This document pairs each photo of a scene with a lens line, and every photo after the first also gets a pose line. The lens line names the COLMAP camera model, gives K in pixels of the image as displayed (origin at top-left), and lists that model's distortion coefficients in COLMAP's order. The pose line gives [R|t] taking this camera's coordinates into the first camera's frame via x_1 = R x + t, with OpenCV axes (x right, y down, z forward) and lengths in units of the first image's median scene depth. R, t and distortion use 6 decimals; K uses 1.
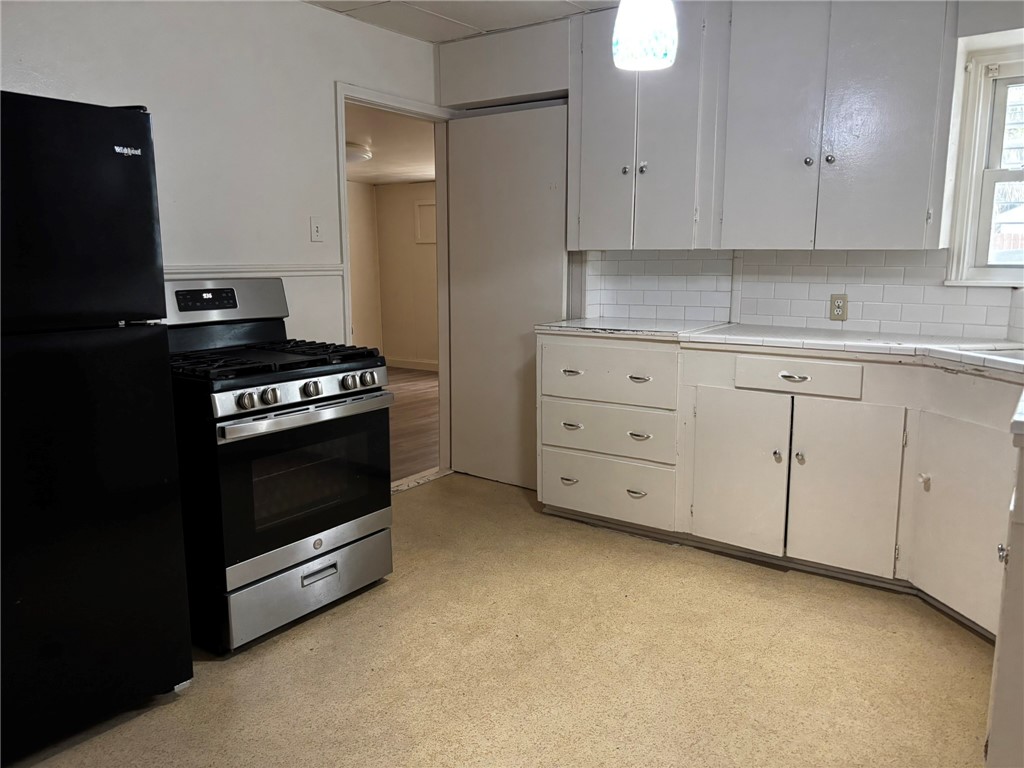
lens RADIAL K [[777.6, 0, 526.6], [0, 777.6, 387.3], [0, 0, 1]] dist [0.047232, -0.050700]
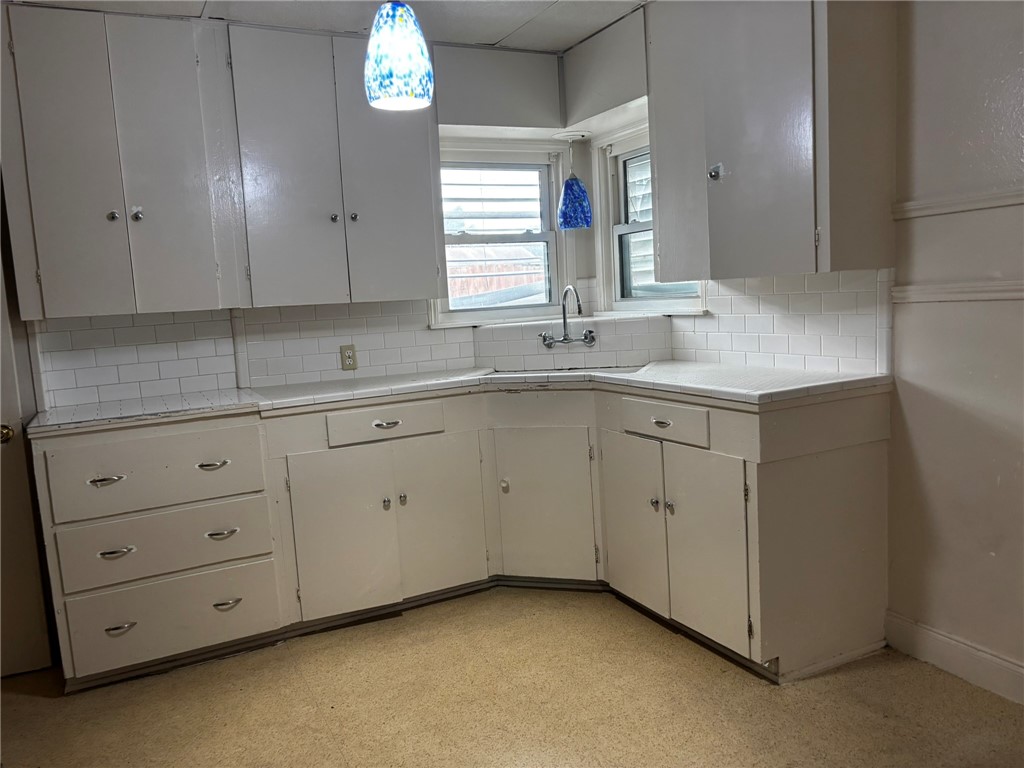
lens RADIAL K [[777.6, 0, 504.9], [0, 777.6, 385.2], [0, 0, 1]] dist [0.047232, -0.050700]
pose [[0.481211, -0.128202, 0.867179, -0.418669], [0.206703, 0.977948, 0.029875, -0.055004], [-0.851886, 0.164872, 0.497099, 0.314212]]
